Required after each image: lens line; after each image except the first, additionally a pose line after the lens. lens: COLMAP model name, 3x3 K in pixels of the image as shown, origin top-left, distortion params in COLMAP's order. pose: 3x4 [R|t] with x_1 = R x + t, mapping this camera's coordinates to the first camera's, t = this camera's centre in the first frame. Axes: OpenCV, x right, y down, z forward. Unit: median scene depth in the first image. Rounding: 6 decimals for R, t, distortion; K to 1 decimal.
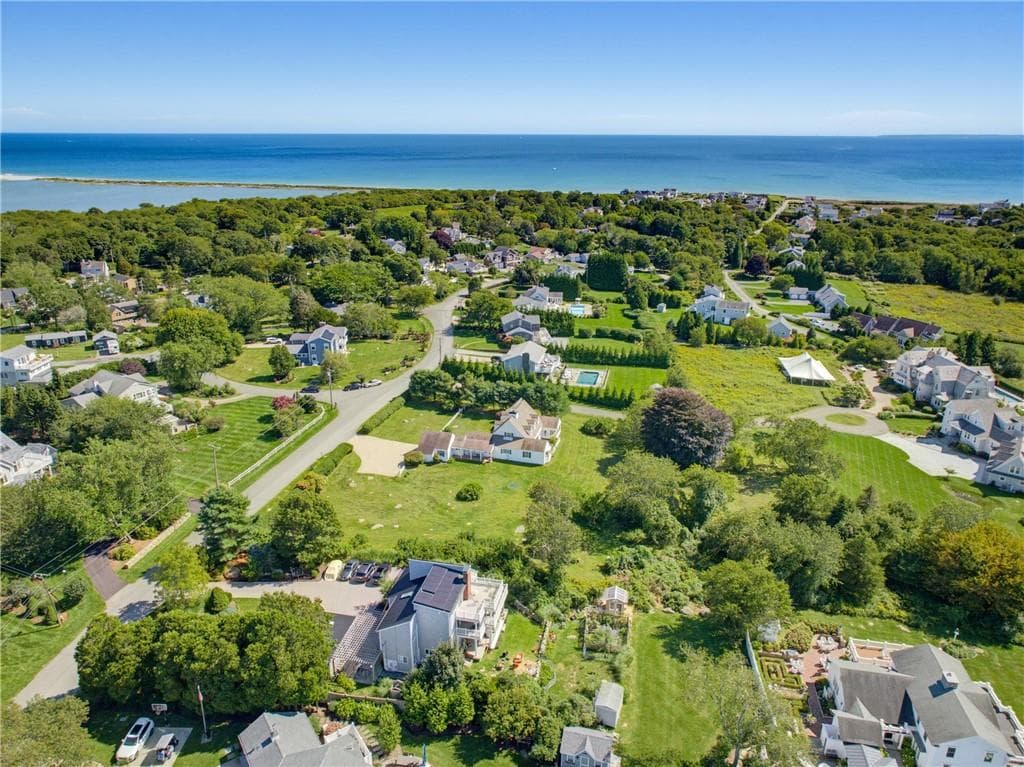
lens RADIAL K [[696.7, 0, 513.5], [0, 696.7, 379.4], [0, 0, 1]] dist [0.001936, -0.001446]
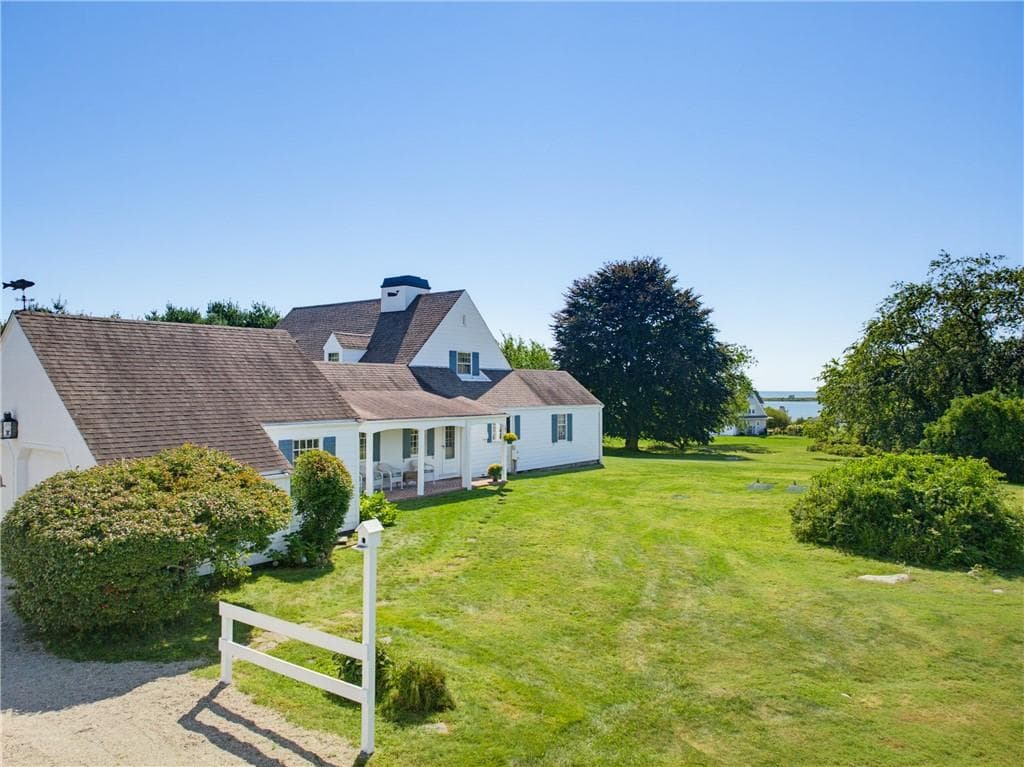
lens RADIAL K [[695.7, 0, 512.7], [0, 695.7, 383.5], [0, 0, 1]] dist [0.001231, -0.005208]
pose [[0.378664, 0.004709, 0.925522, -0.158582], [0.304410, 0.943718, -0.129347, 0.094817], [-0.874041, 0.330717, 0.355918, 0.740135]]
